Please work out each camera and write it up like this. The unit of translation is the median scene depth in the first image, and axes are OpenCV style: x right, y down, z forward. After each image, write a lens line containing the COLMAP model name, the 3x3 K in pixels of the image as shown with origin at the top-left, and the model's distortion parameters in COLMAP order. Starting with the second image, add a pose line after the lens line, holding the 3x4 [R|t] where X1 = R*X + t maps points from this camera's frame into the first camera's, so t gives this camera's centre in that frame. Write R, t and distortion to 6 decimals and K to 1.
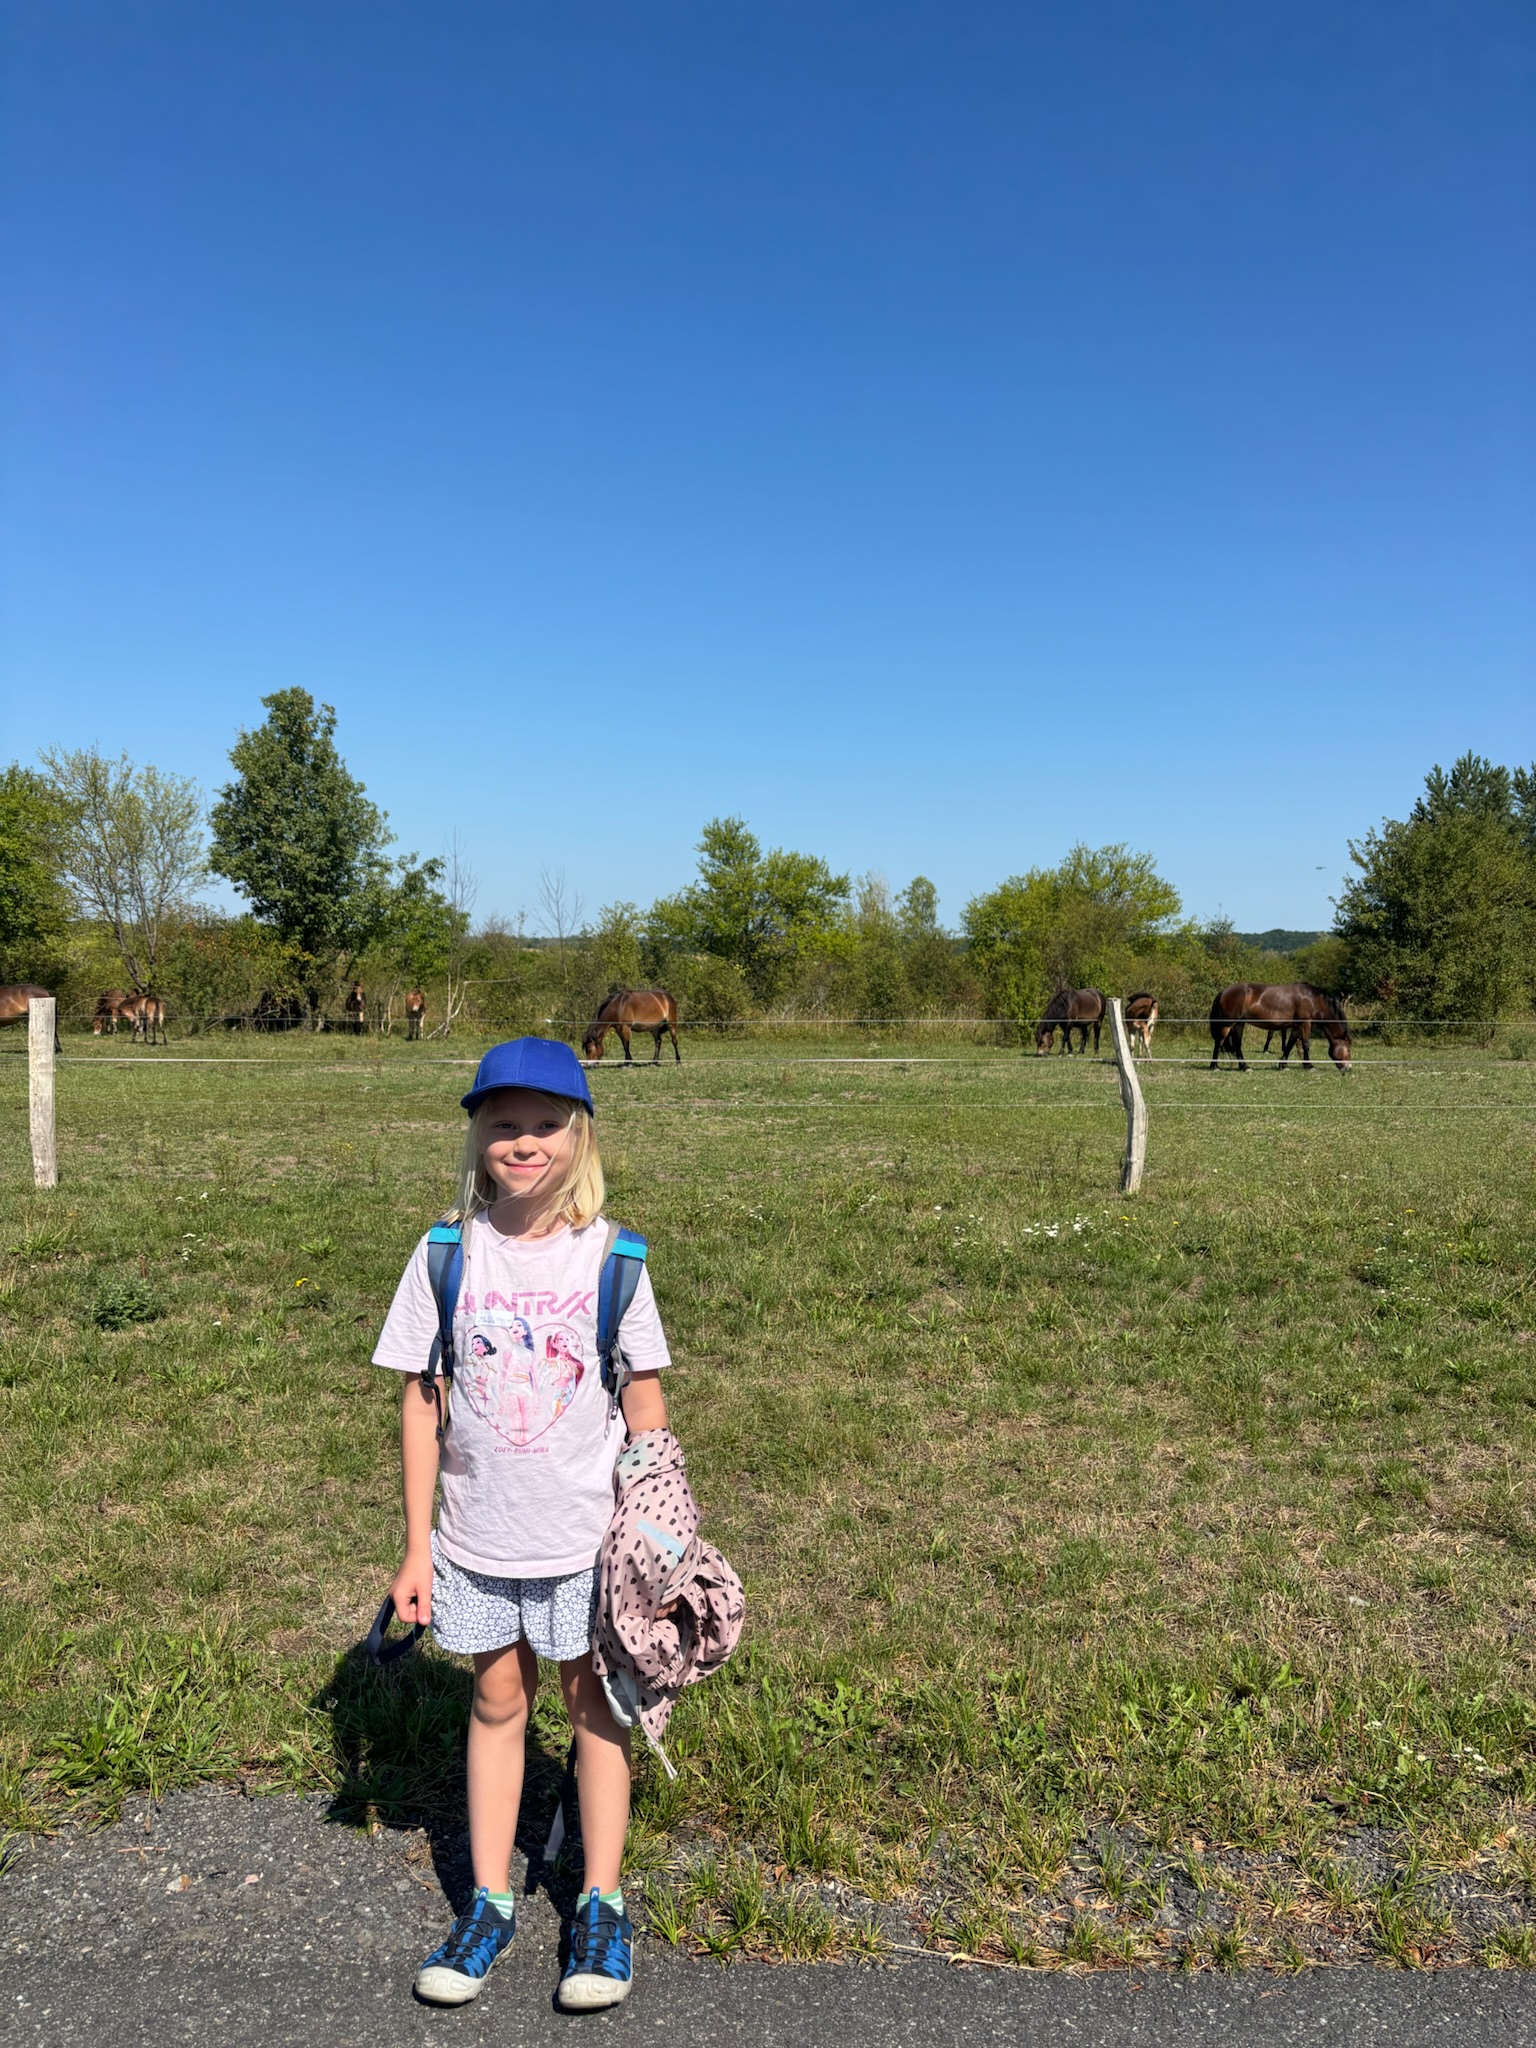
lens RADIAL K [[1577.9, 0, 744.4], [0, 1577.9, 1069.7], [0, 0, 1]] dist [0.058517, -0.088252]
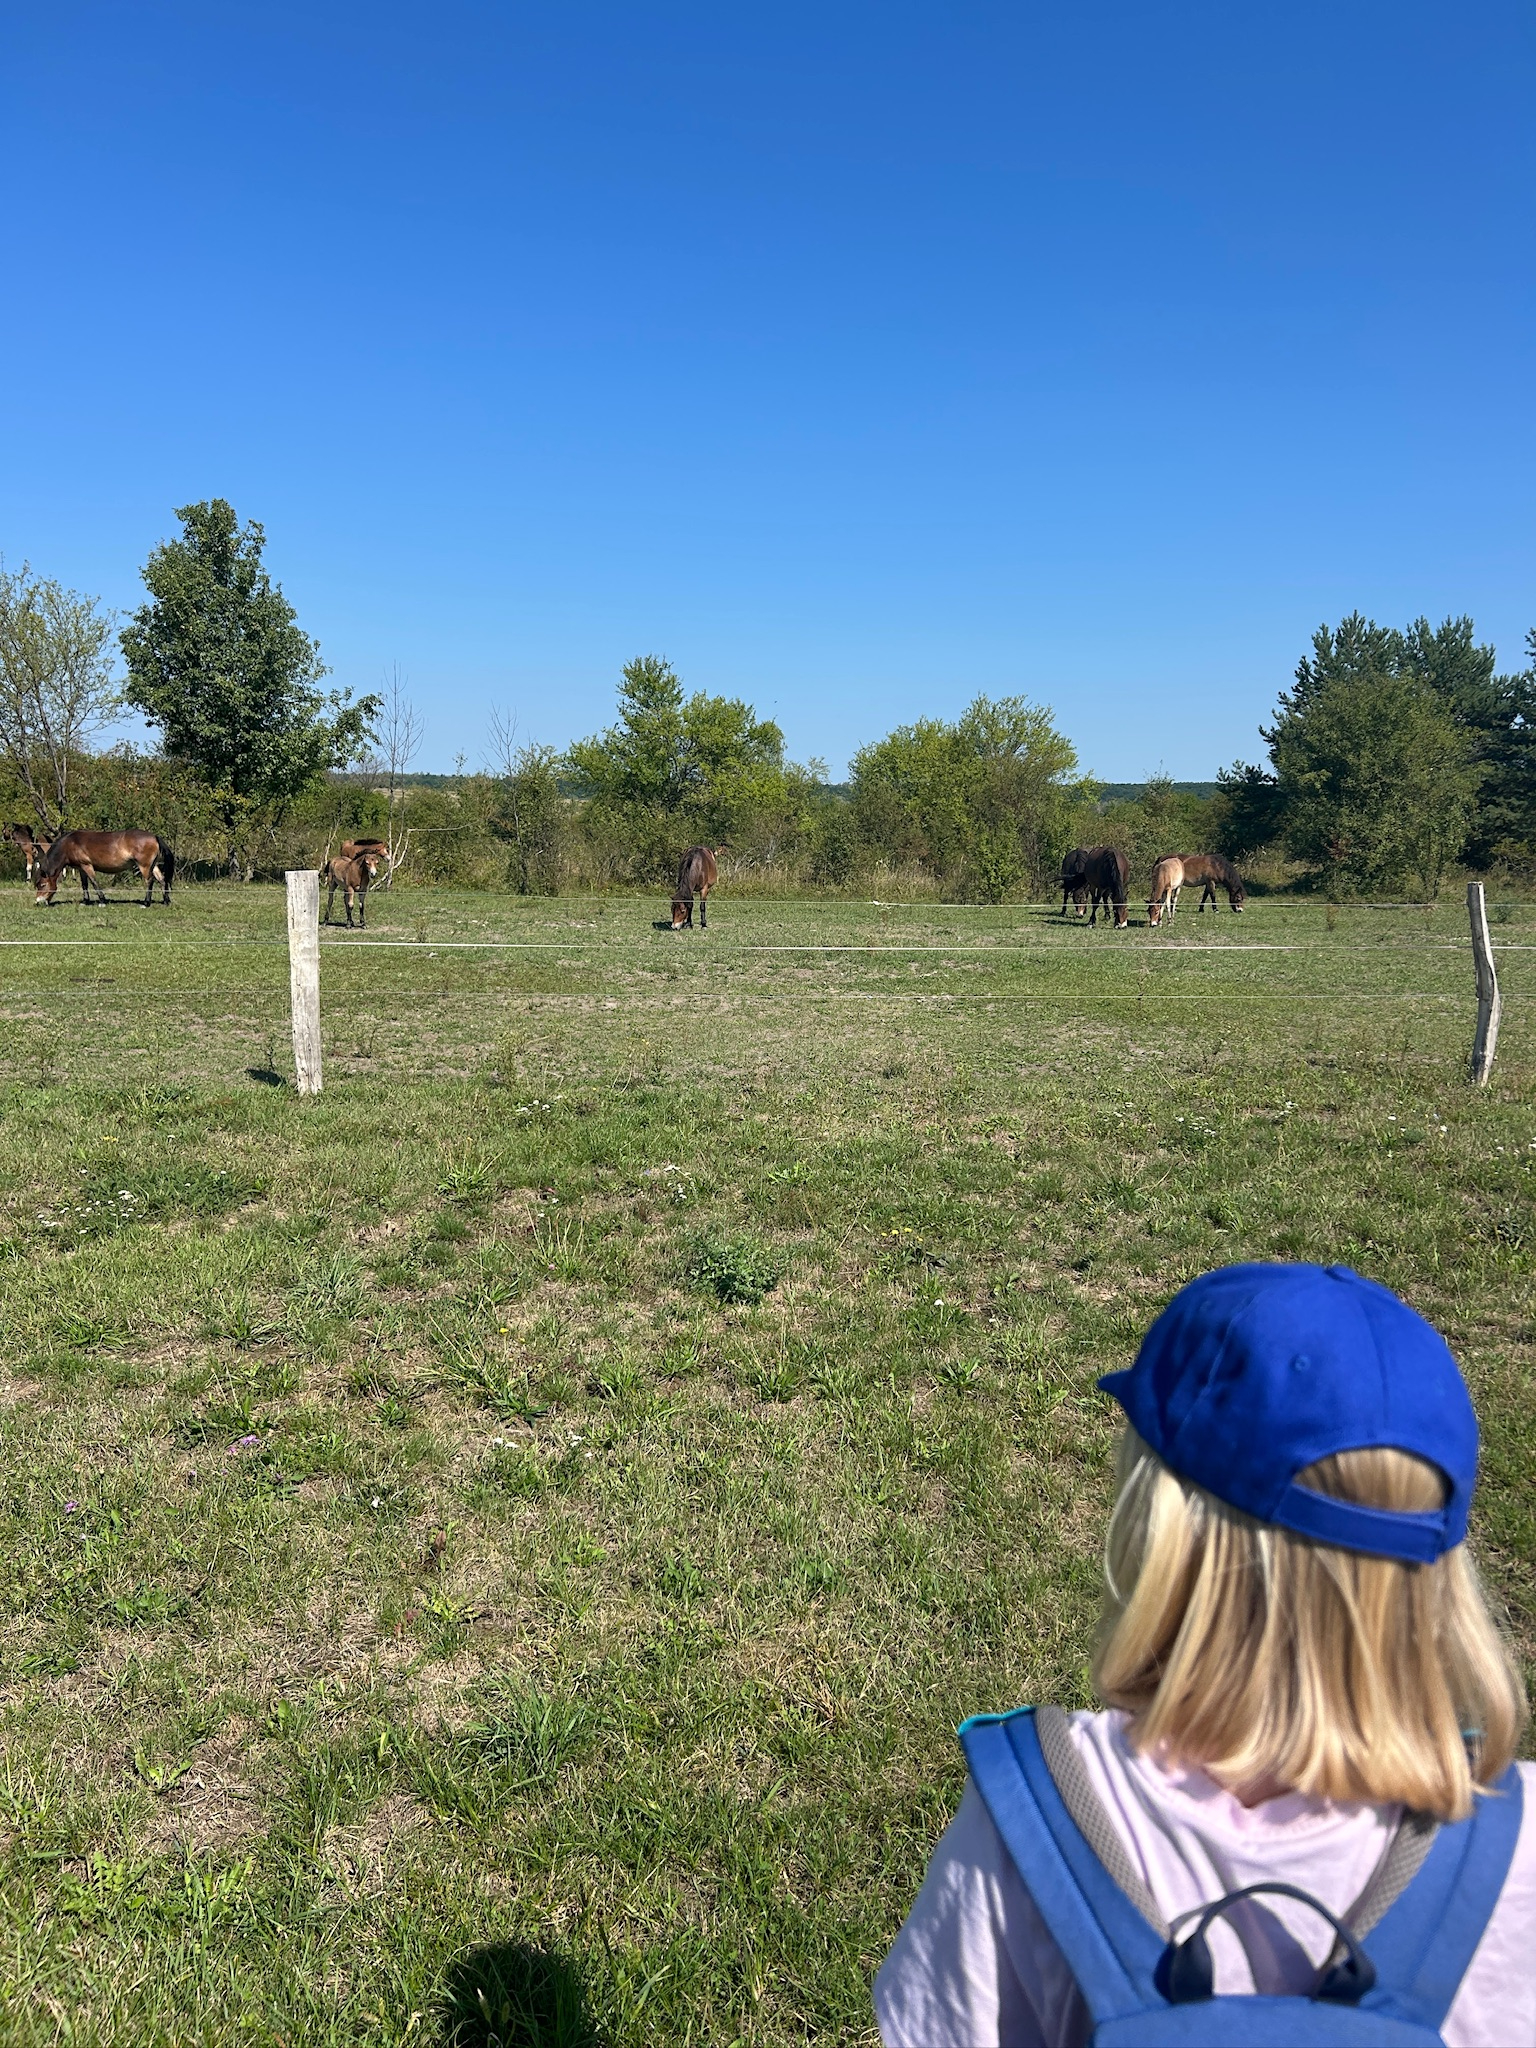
lens RADIAL K [[1571.2, 0, 768.6], [0, 1571.2, 1032.5], [0, 0, 1]] dist [0.047302, -0.039205]
pose [[0.991057, -0.003747, 0.133385, -0.087223], [-0.006290, 0.997182, 0.074754, -0.006601], [-0.133289, -0.074924, 0.988241, 0.038149]]
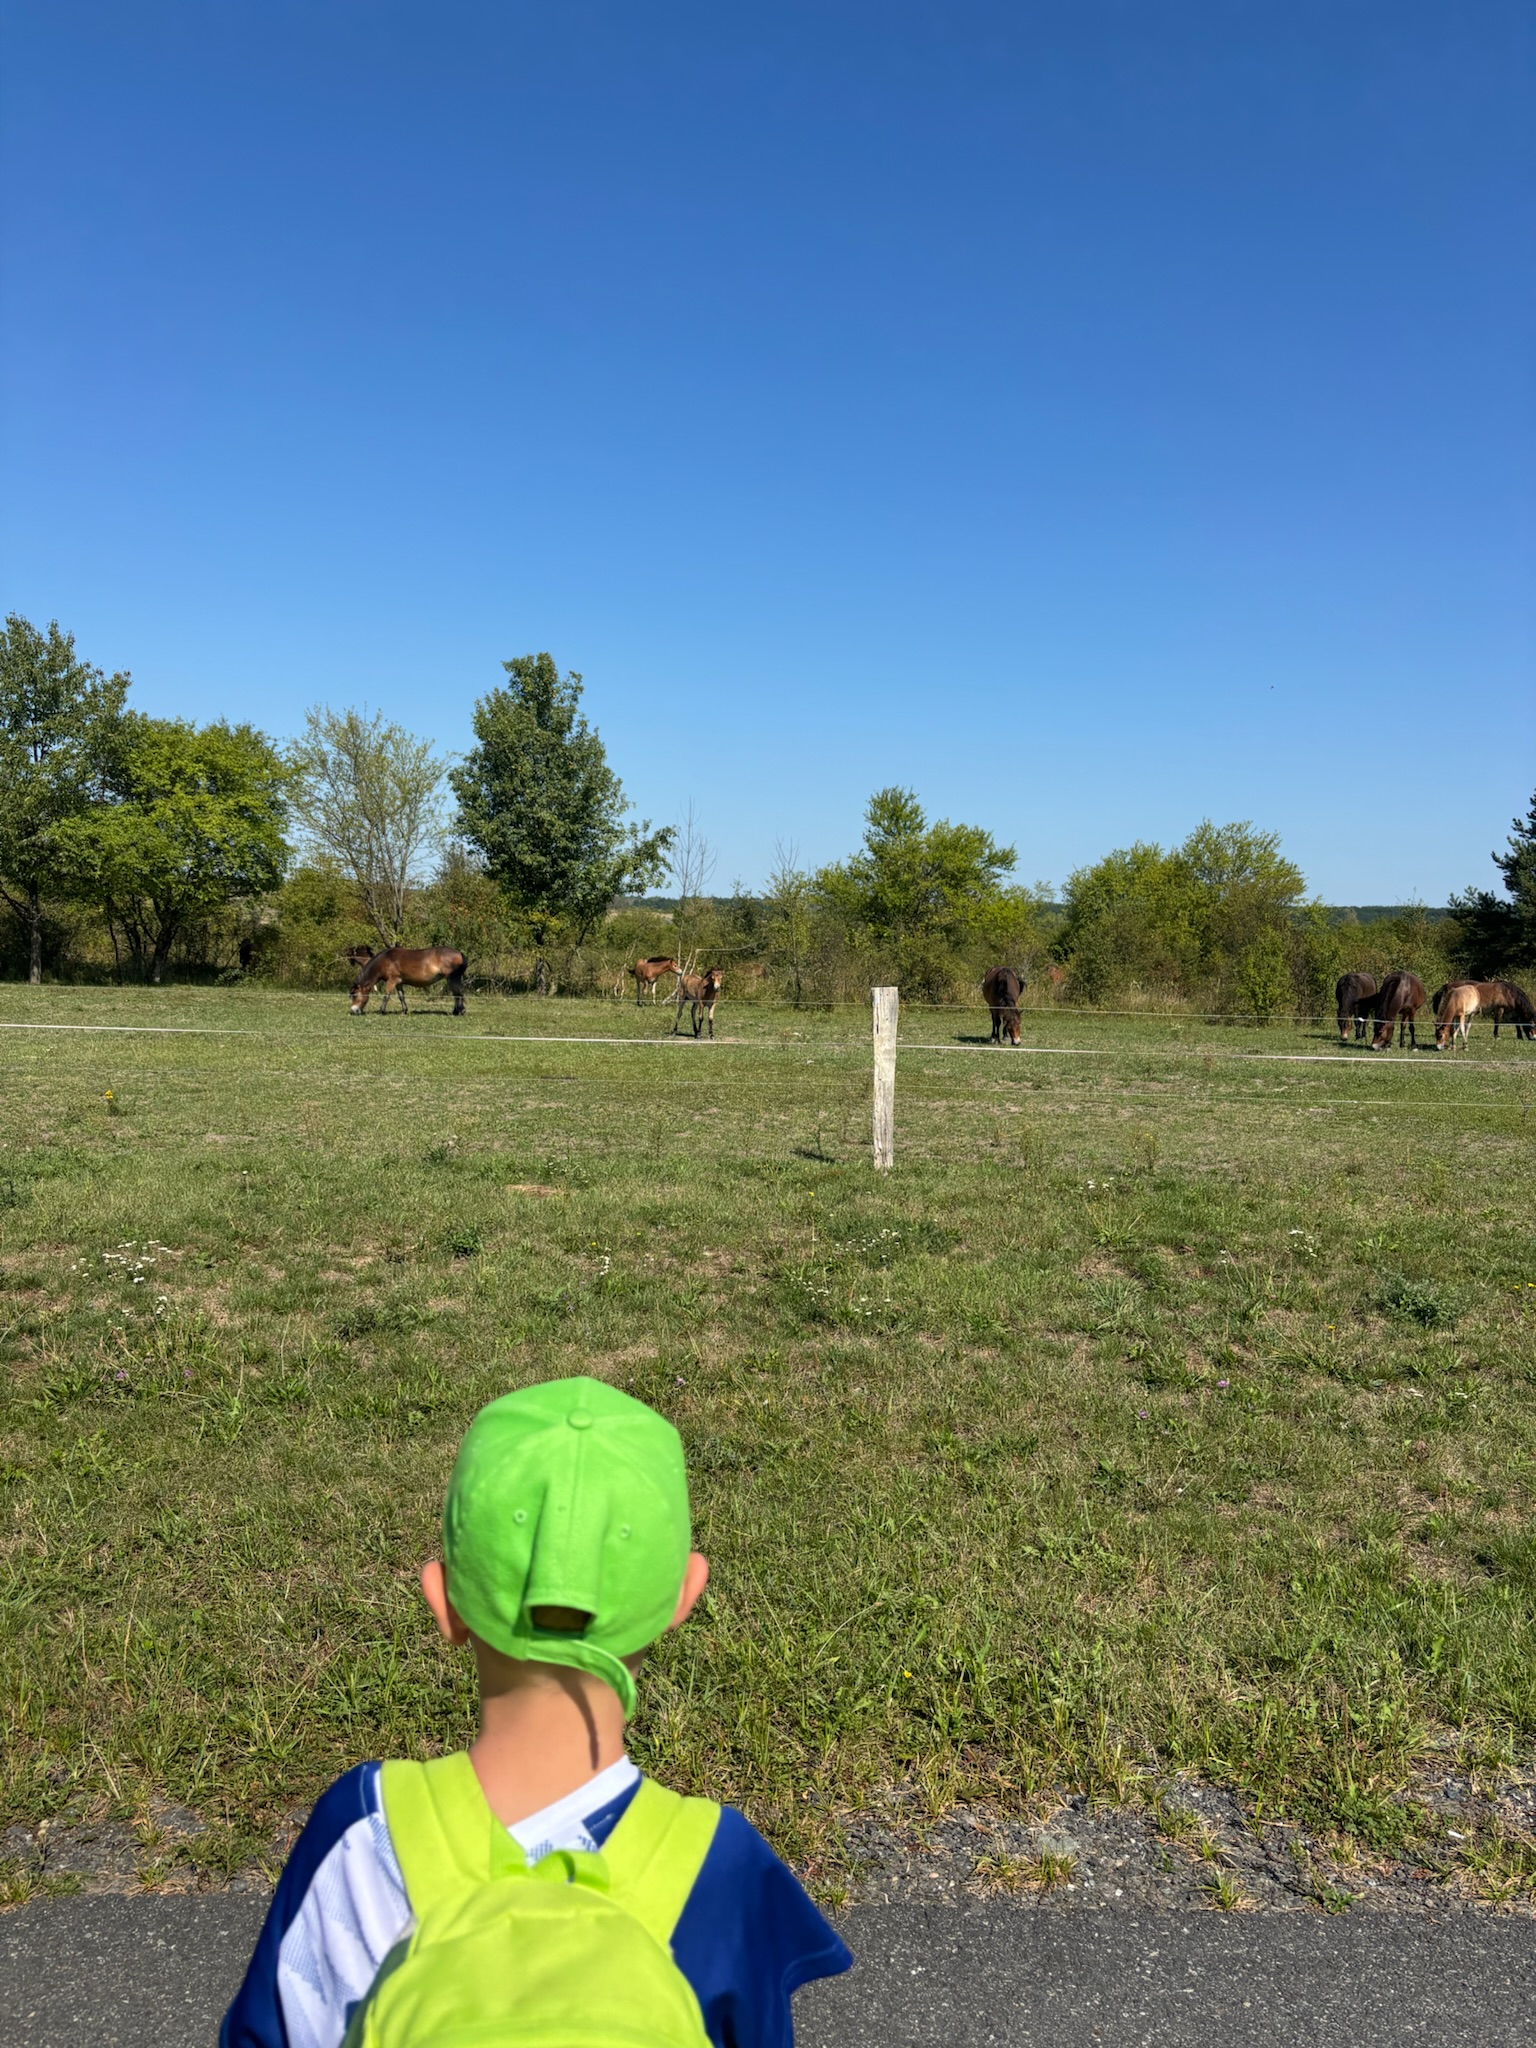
lens RADIAL K [[1577.9, 0, 739.5], [0, 1577.9, 1056.9], [0, 0, 1]] dist [0.058517, -0.088252]
pose [[0.999637, 0.022230, 0.015234, -0.157462], [-0.022485, 0.999606, 0.016800, -0.004238], [-0.014854, -0.017136, 0.999743, -0.011397]]
